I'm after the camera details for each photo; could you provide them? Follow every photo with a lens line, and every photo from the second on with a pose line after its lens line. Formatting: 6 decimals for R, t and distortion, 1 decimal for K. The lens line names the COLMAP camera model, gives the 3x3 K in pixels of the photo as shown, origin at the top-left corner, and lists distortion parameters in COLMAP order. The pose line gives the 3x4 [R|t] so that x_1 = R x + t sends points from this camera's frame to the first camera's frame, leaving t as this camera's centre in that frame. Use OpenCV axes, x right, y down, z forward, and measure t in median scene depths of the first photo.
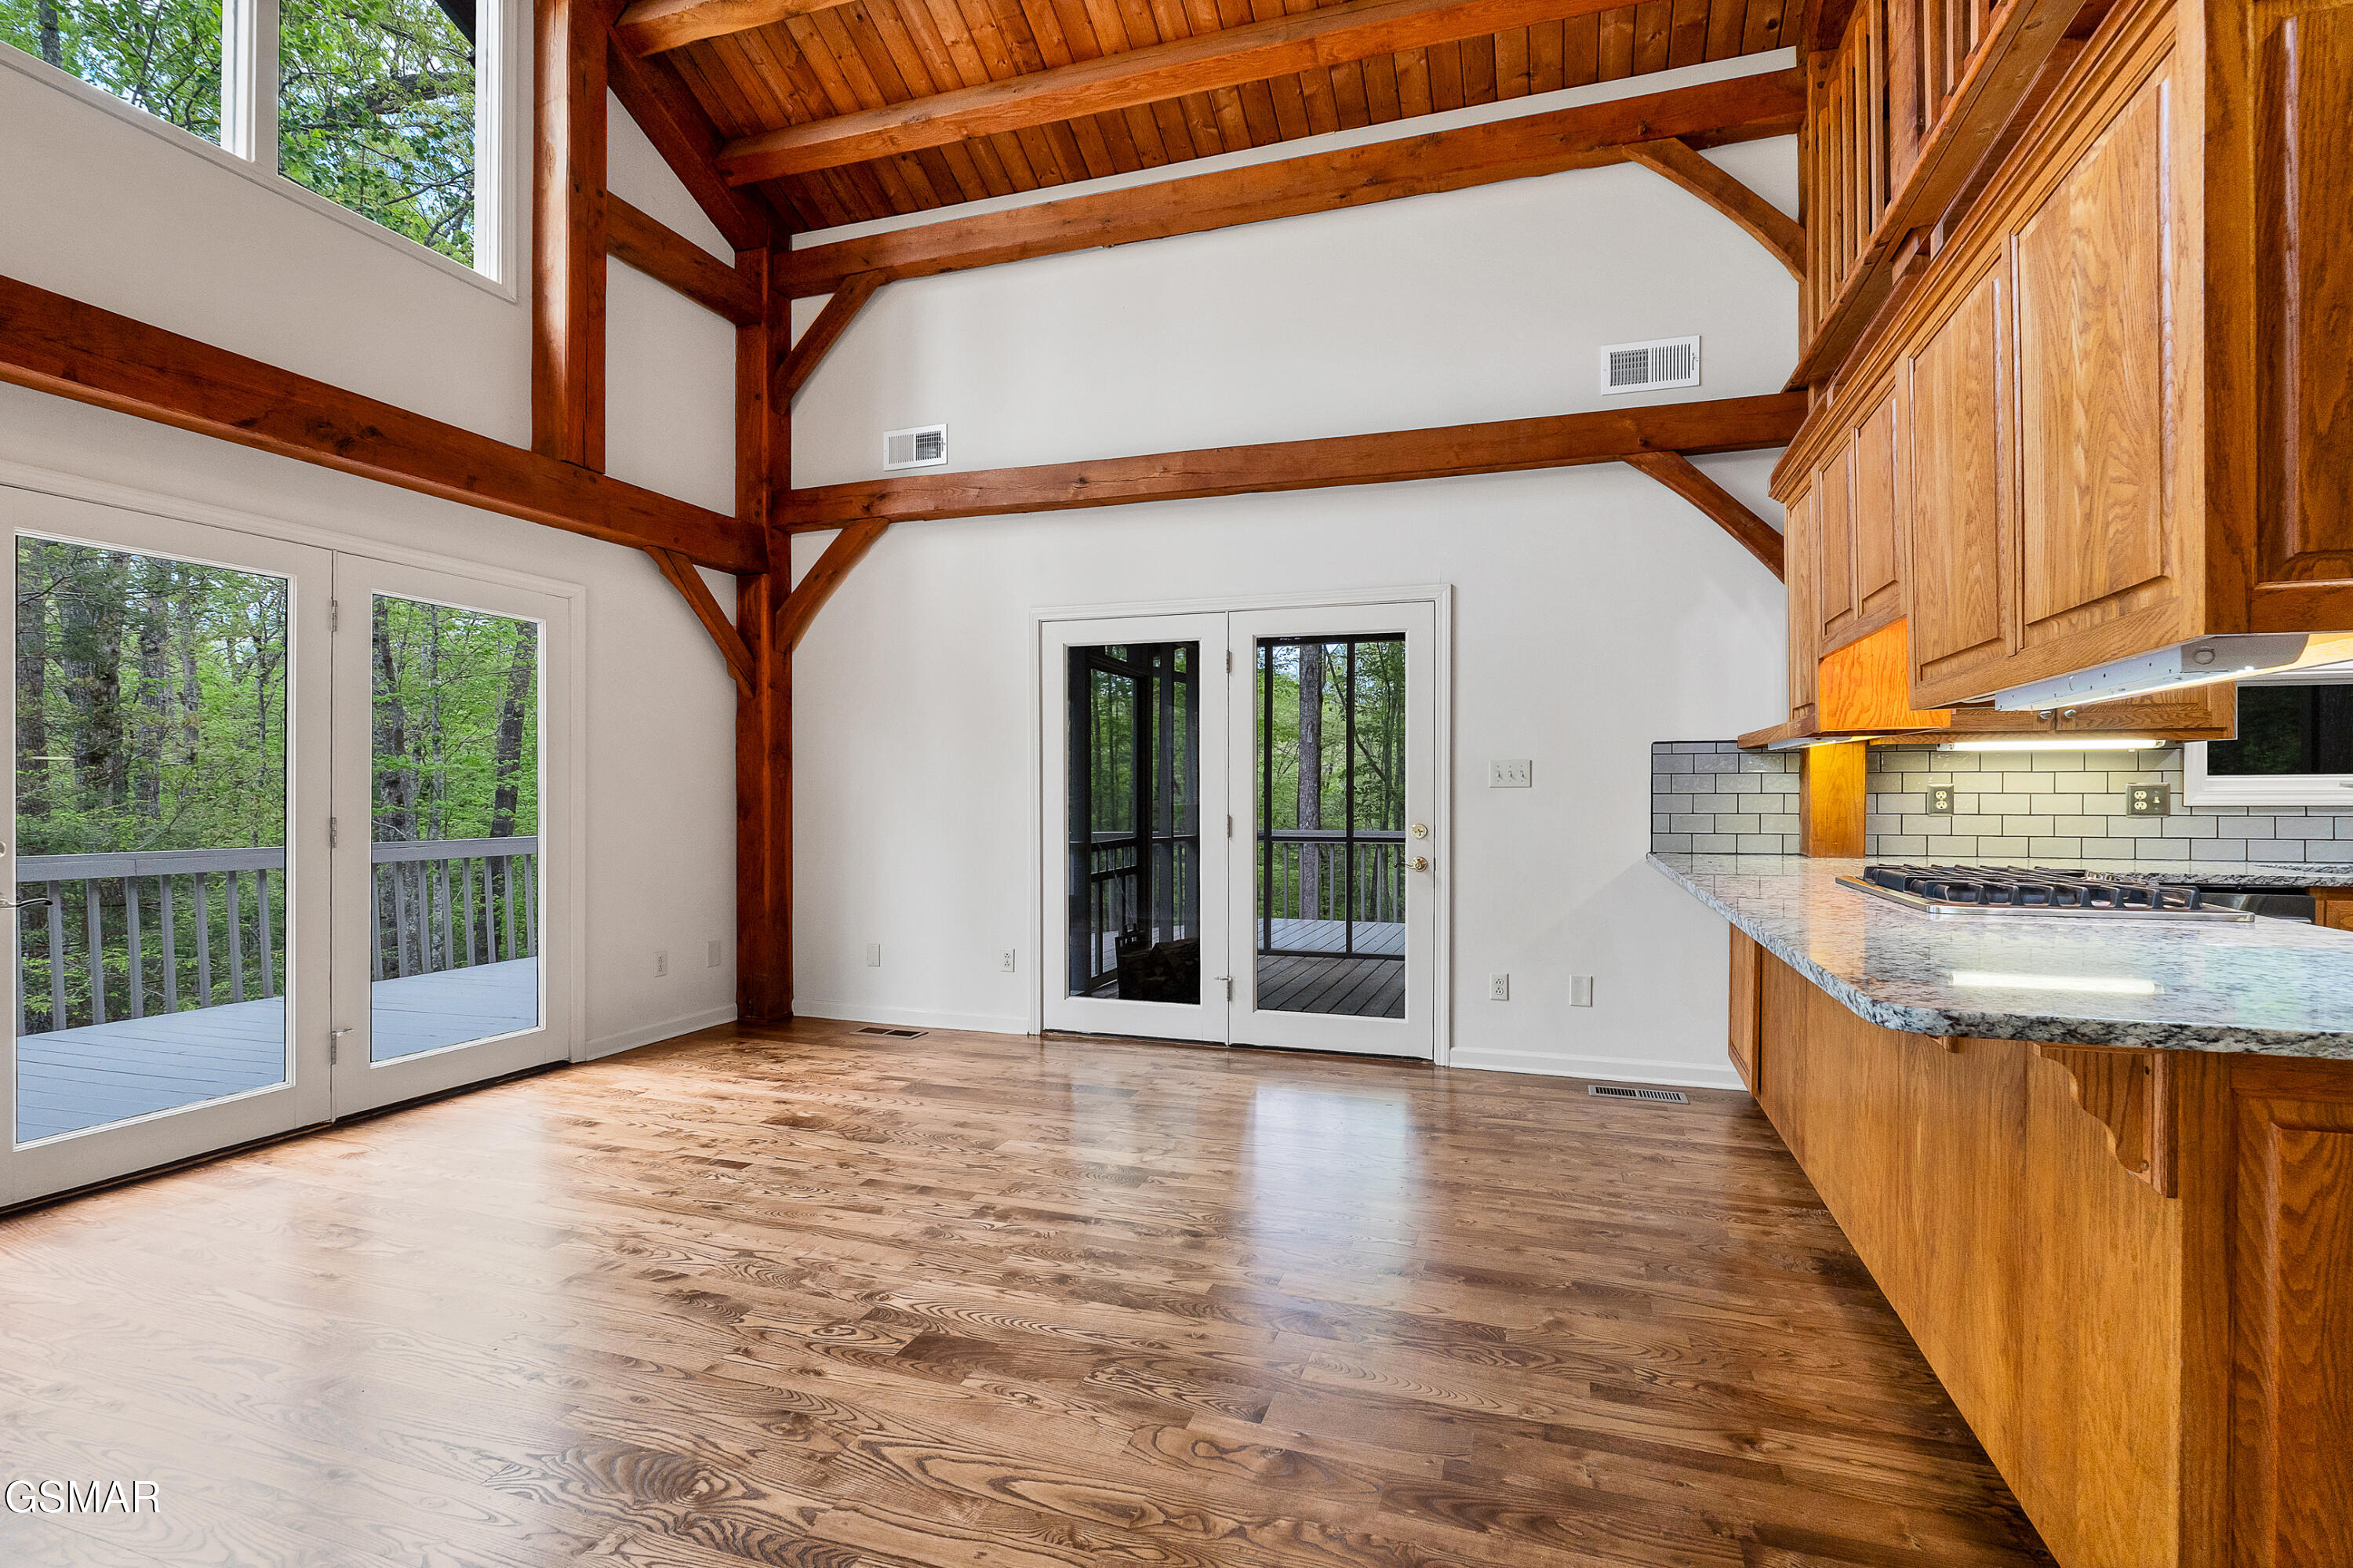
lens RADIAL K [[1014.3, 0, 1226.3], [0, 1014.3, 804.9], [0, 0, 1]] dist [-0.011847, 0.000899]
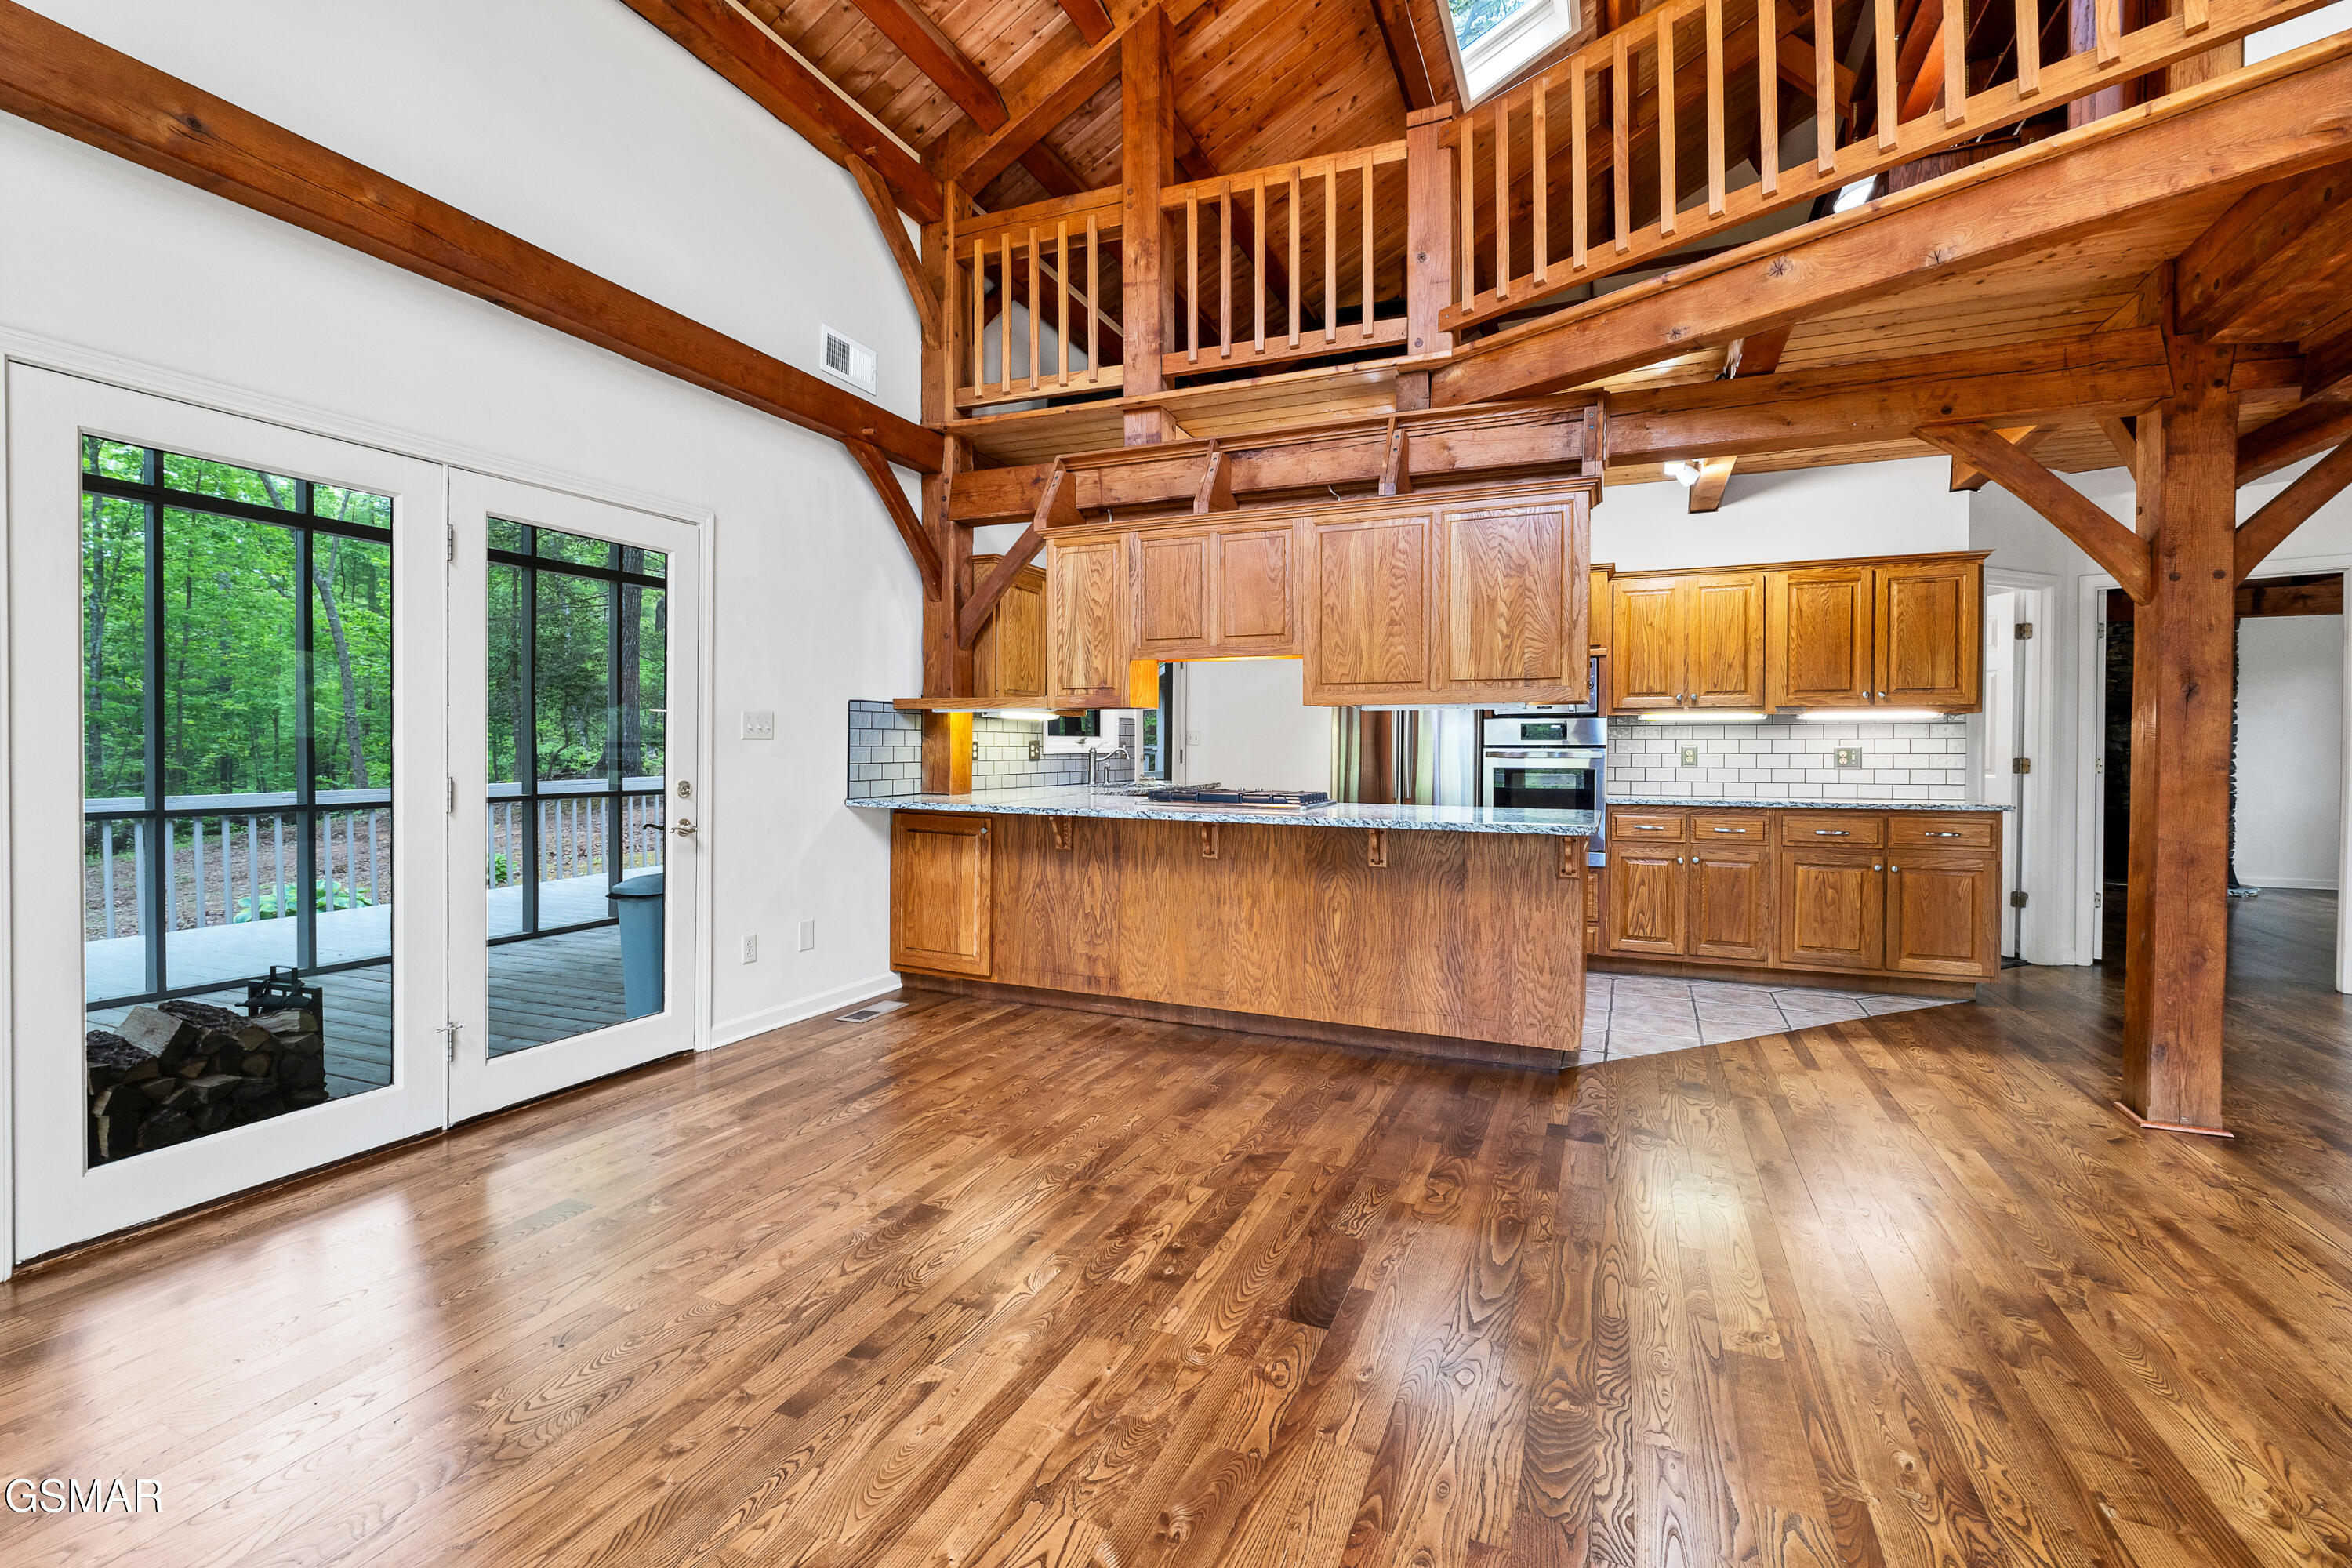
lens RADIAL K [[1013.8, 0, 1189.2], [0, 1013.8, 761.5], [0, 0, 1]] dist [-0.011847, 0.000899]
pose [[0.127081, -0.018694, 0.991716, -0.724684], [0.004581, 0.999823, 0.018260, -0.014157], [-0.991882, 0.002222, 0.127144, 0.555725]]
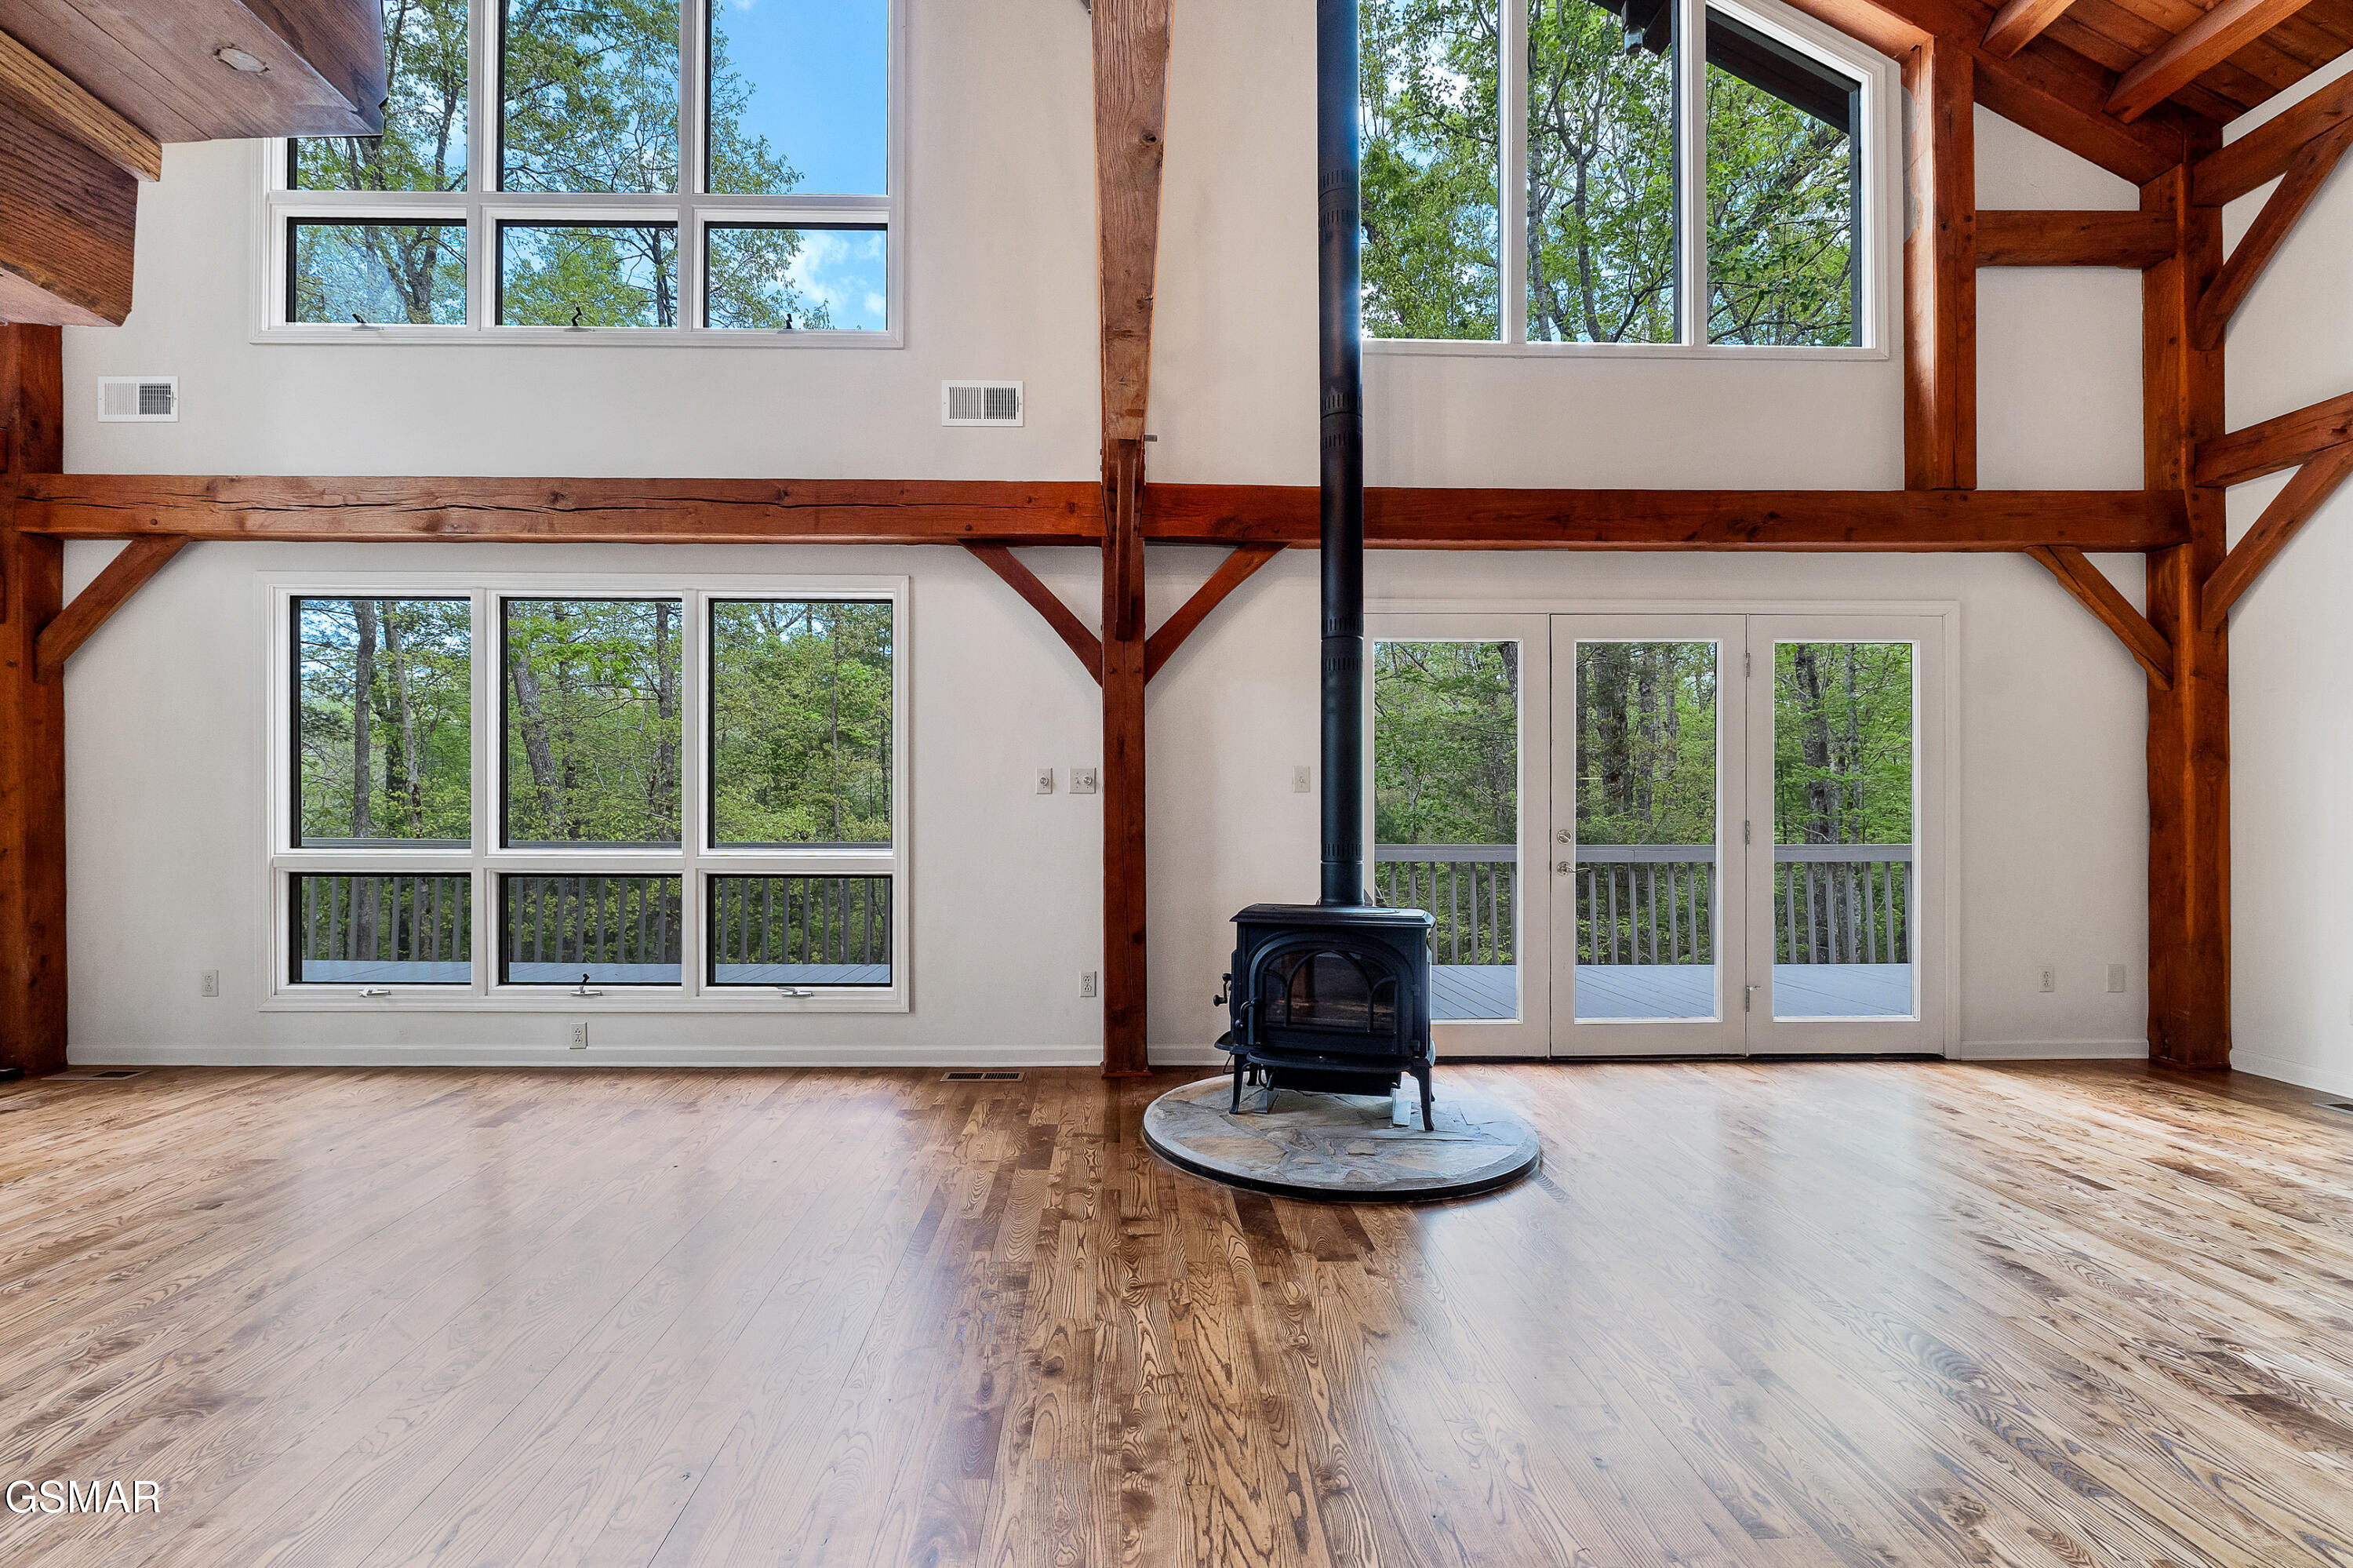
lens RADIAL K [[1014.3, 0, 1154.4], [0, 1014.3, 797.6], [0, 0, 1]] dist [-0.011847, 0.000899]
pose [[0.293812, -0.010839, -0.955802, 0.152721], [-0.003630, 0.999916, -0.012455, 0.000465], [0.955856, 0.007129, 0.293748, -0.131788]]
